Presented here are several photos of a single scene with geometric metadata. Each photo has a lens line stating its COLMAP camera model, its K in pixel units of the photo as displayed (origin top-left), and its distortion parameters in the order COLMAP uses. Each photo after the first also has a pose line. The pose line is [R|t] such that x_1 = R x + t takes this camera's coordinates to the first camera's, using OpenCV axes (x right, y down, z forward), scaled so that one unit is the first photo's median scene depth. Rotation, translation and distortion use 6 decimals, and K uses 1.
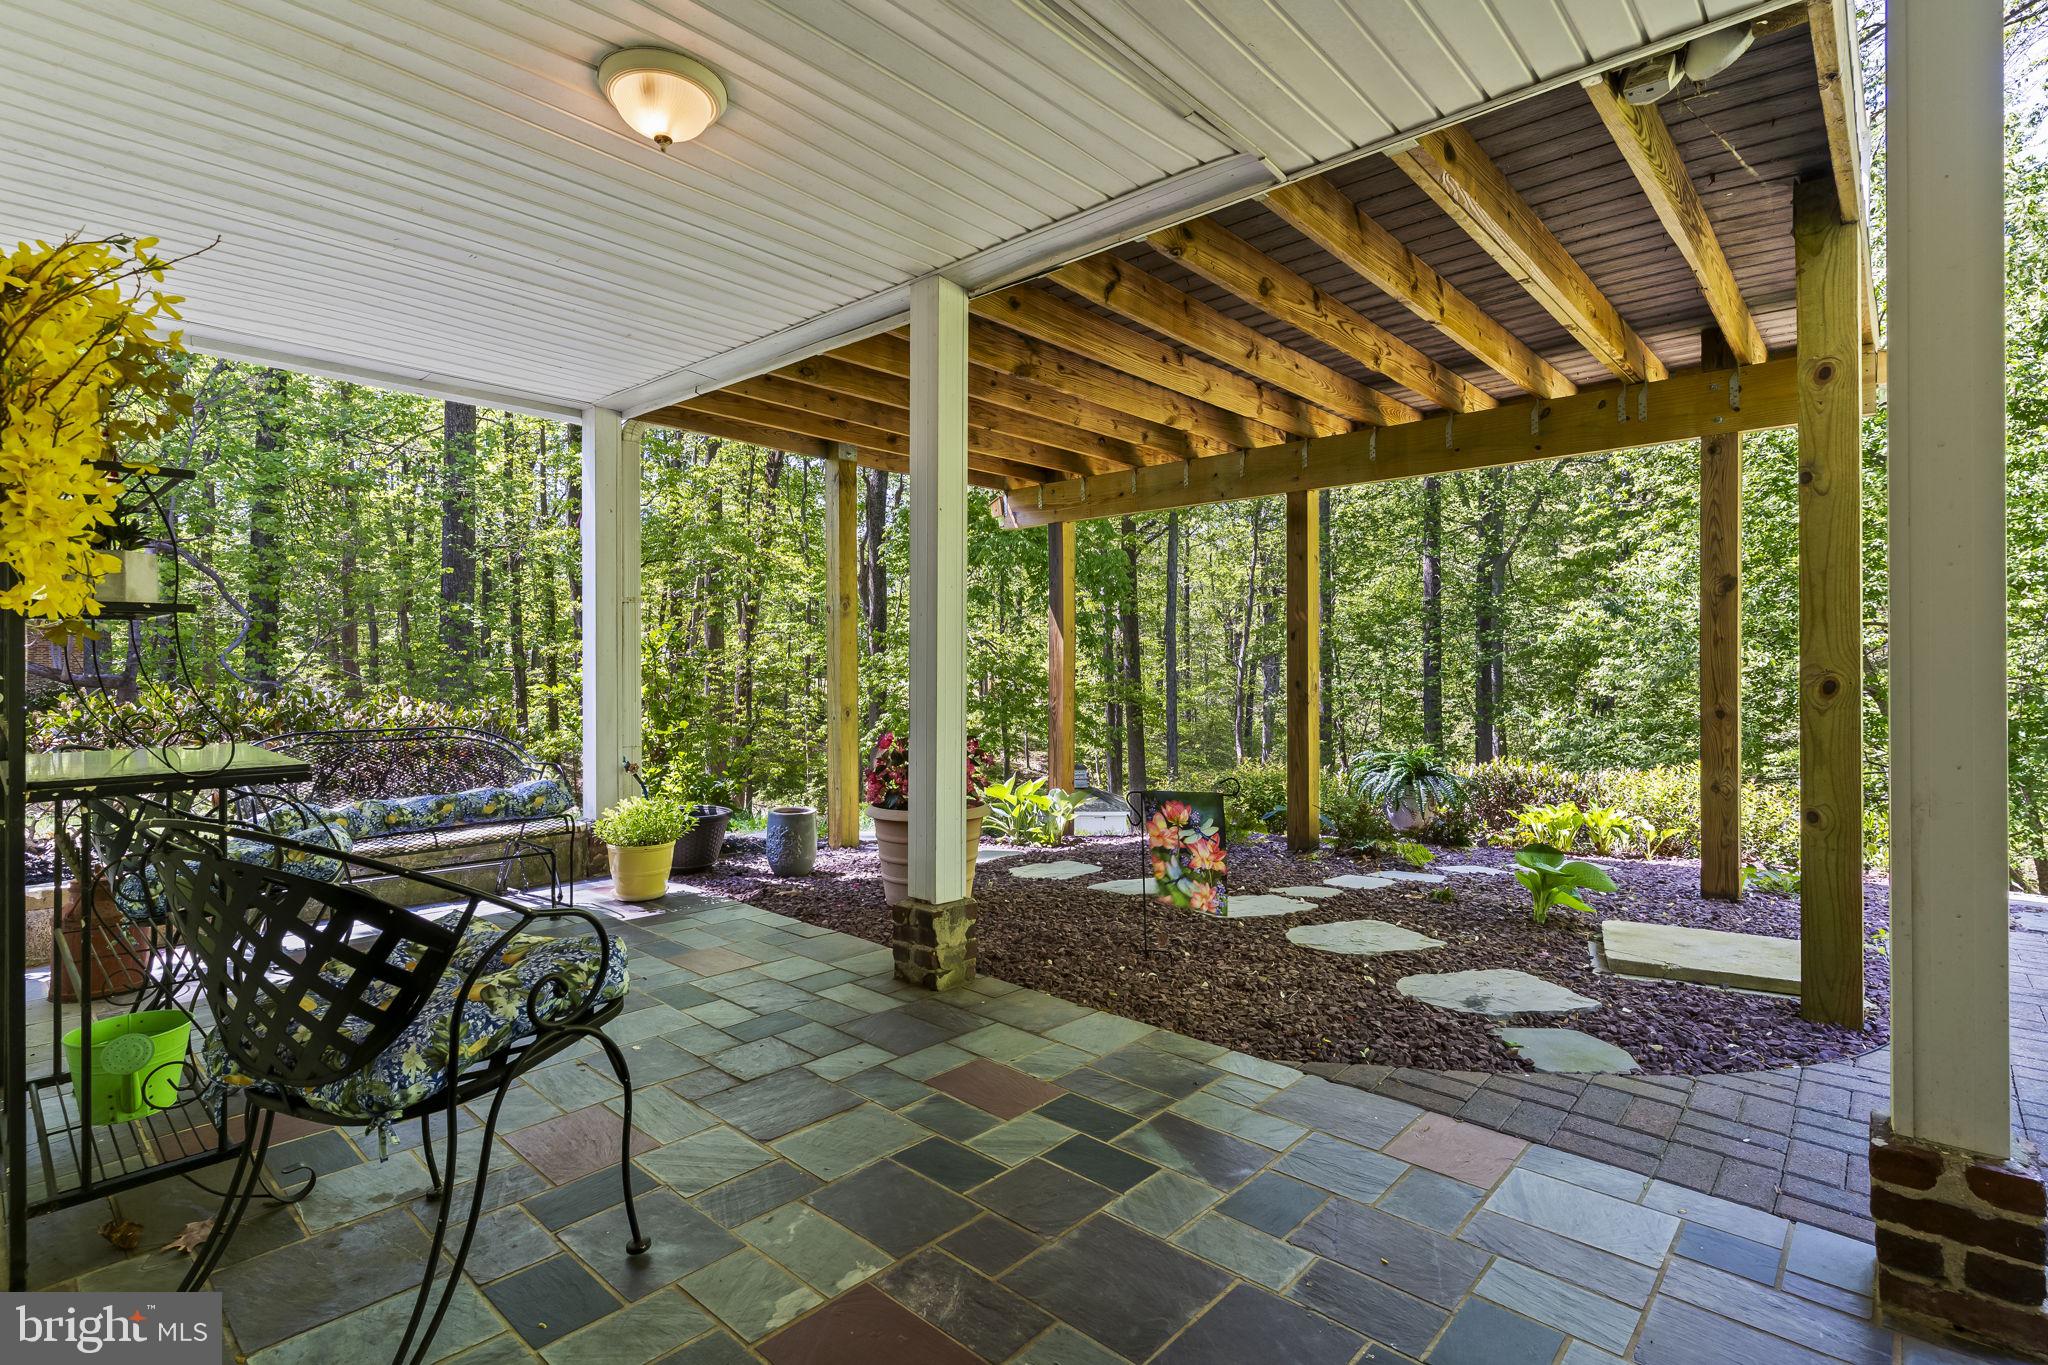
lens RADIAL K [[983.9, 0, 1009.7], [0, 983.9, 677.1], [0, 0, 1]] dist [-0.003302, -0.000232]
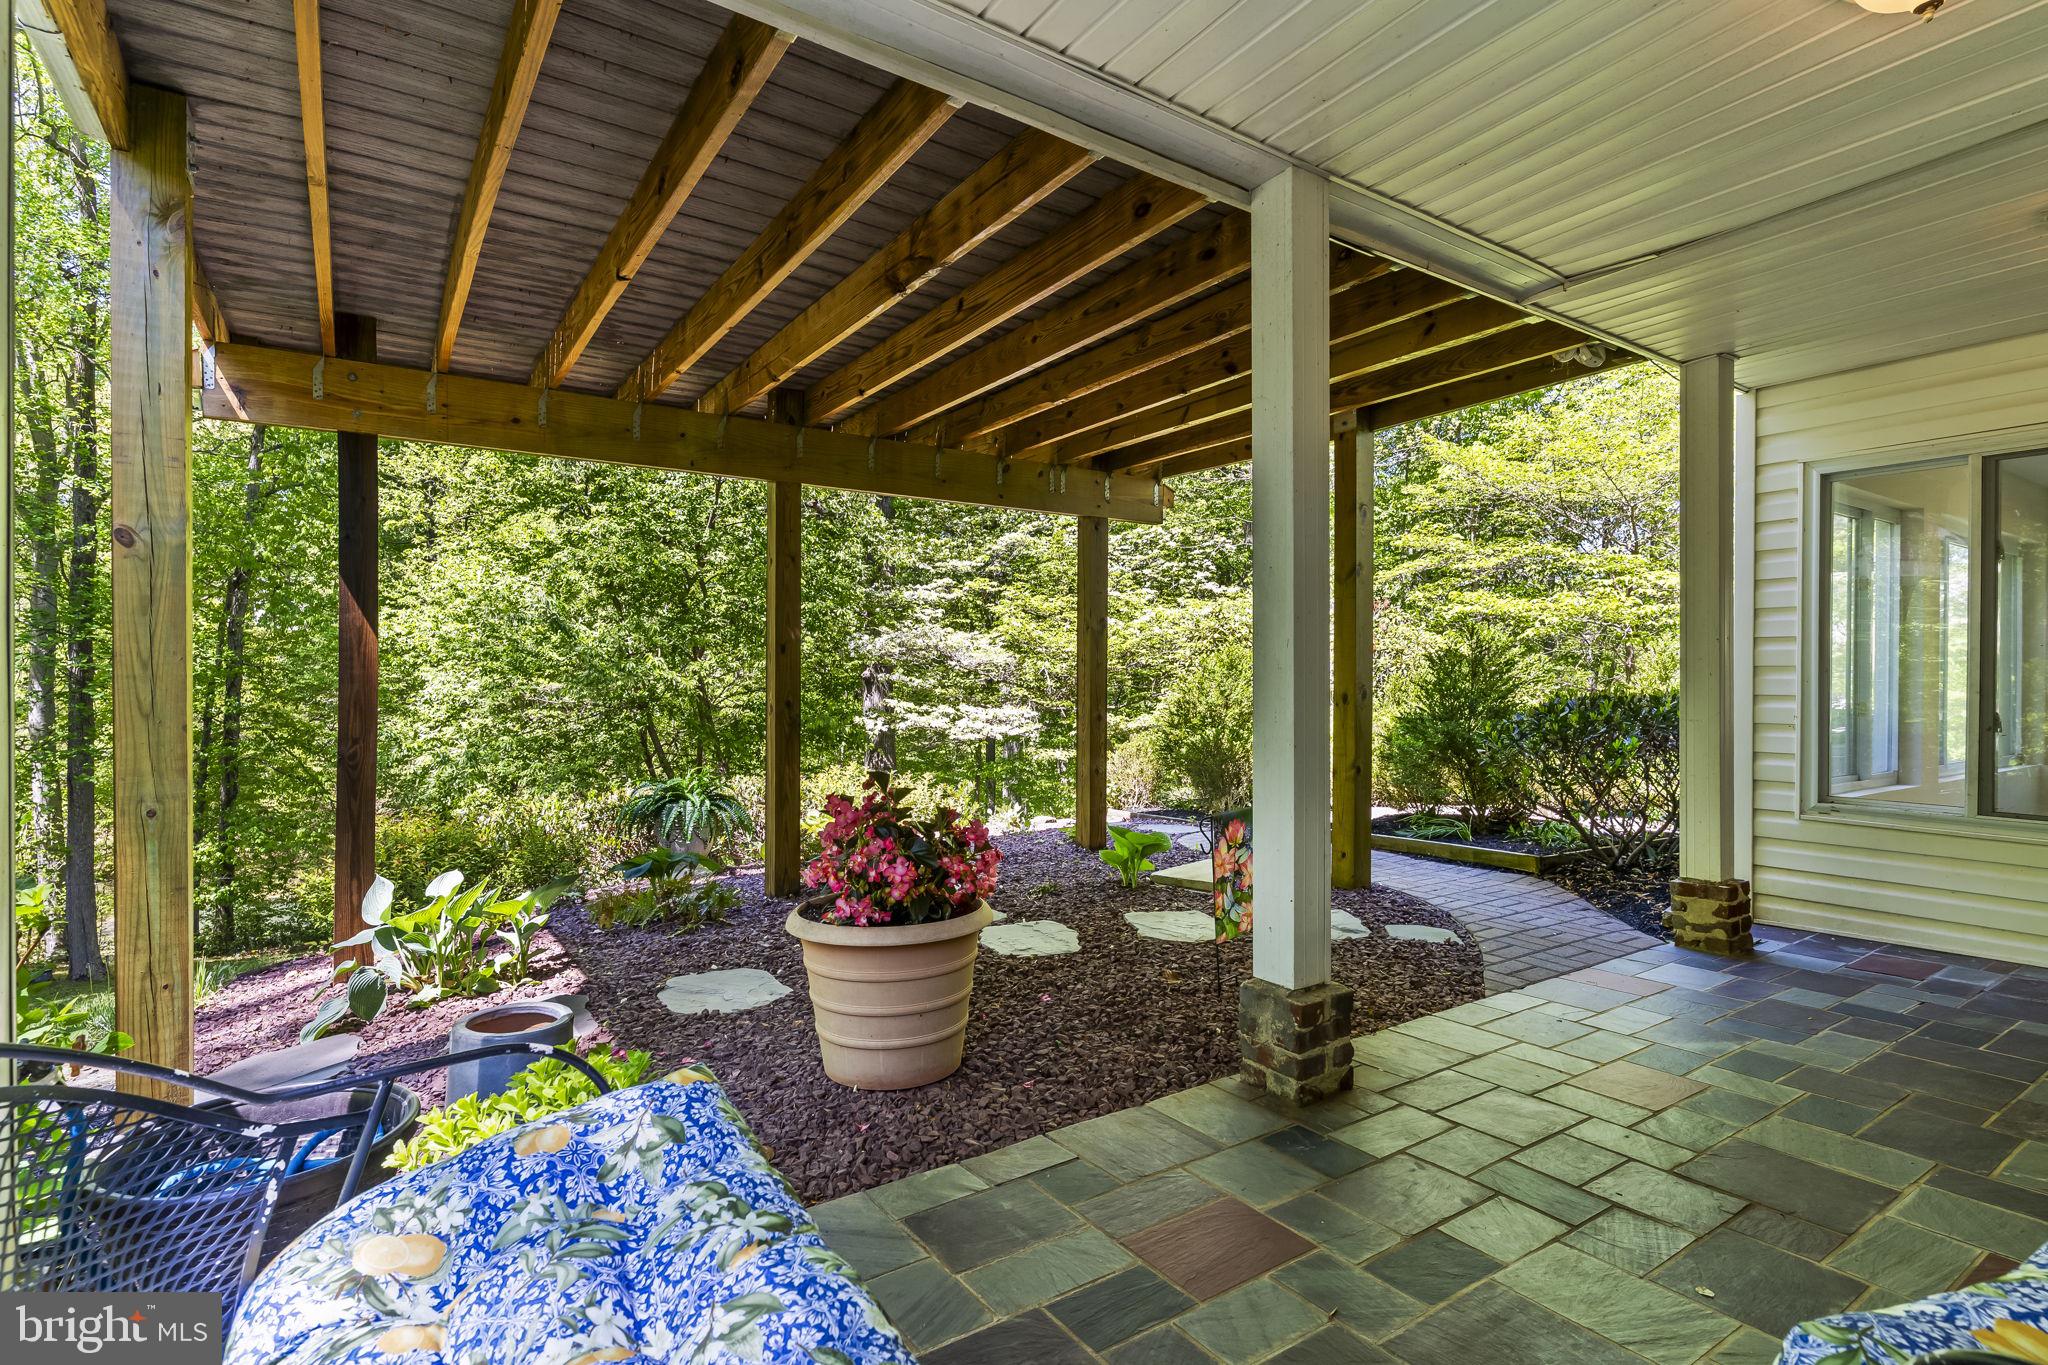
lens RADIAL K [[983.9, 0, 1009.7], [0, 983.9, 677.1], [0, 0, 1]] dist [-0.003302, -0.000232]
pose [[0.235826, 0.008428, 0.971759, -1.020238], [0.004578, 0.999942, -0.009784, -0.006671], [-0.971784, 0.006756, 0.235774, 1.201937]]
